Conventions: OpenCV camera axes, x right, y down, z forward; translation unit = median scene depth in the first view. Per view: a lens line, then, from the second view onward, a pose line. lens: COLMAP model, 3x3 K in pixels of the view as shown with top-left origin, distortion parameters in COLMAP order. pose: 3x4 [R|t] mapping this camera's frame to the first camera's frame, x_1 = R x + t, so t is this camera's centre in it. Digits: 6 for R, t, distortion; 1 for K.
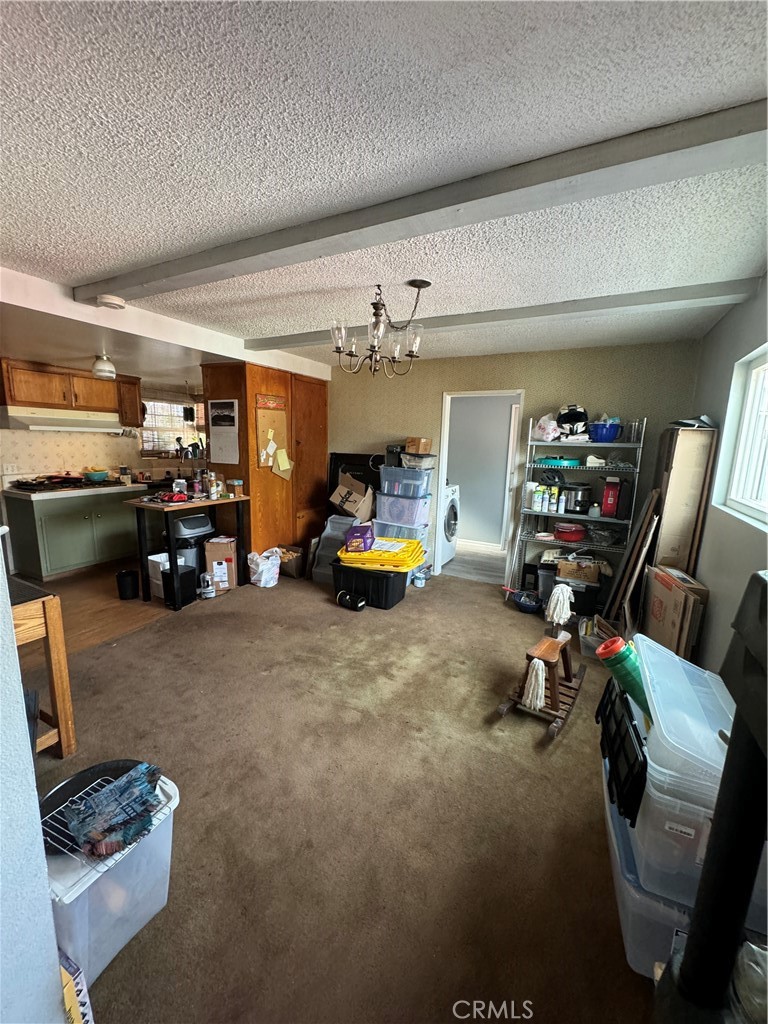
lens RADIAL K [[404.8, 0, 384.1], [0, 404.8, 512.5], [0, 0, 1]] dist [0.000337, 0.000108]
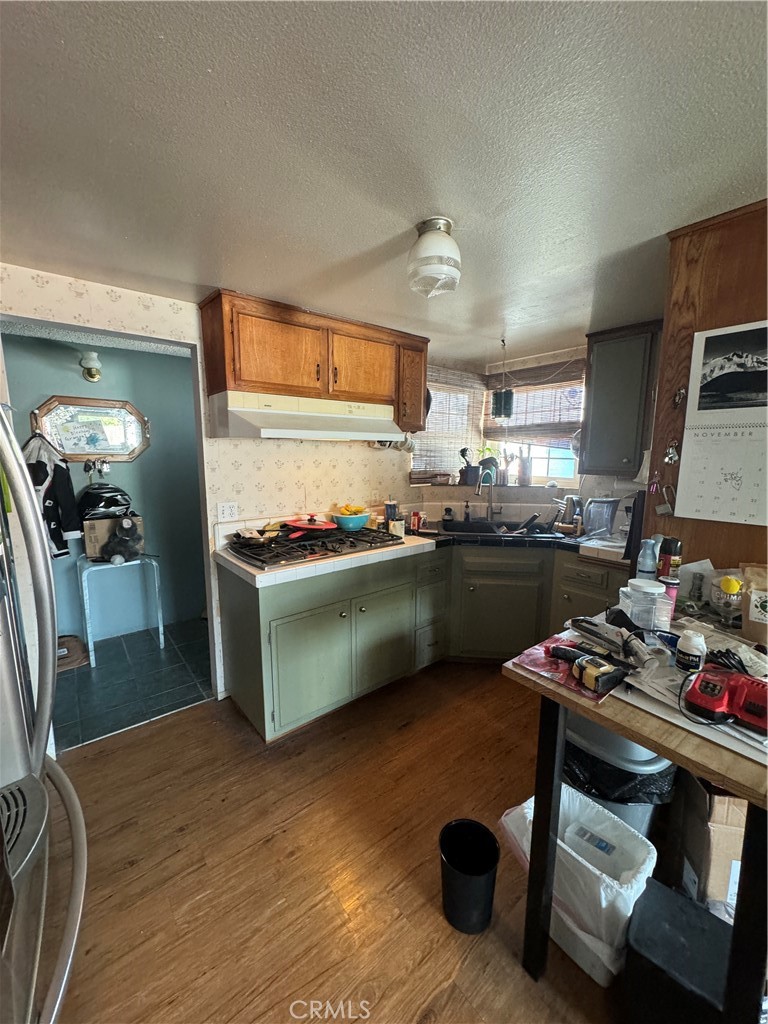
lens RADIAL K [[404.8, 0, 384.3], [0, 404.8, 512.1], [0, 0, 1]] dist [0.000337, 0.000108]
pose [[0.917023, 0.038813, -0.396942, -0.454780], [-0.049337, 0.998649, -0.016331, -0.096412], [0.395772, 0.034560, 0.917698, 0.516030]]
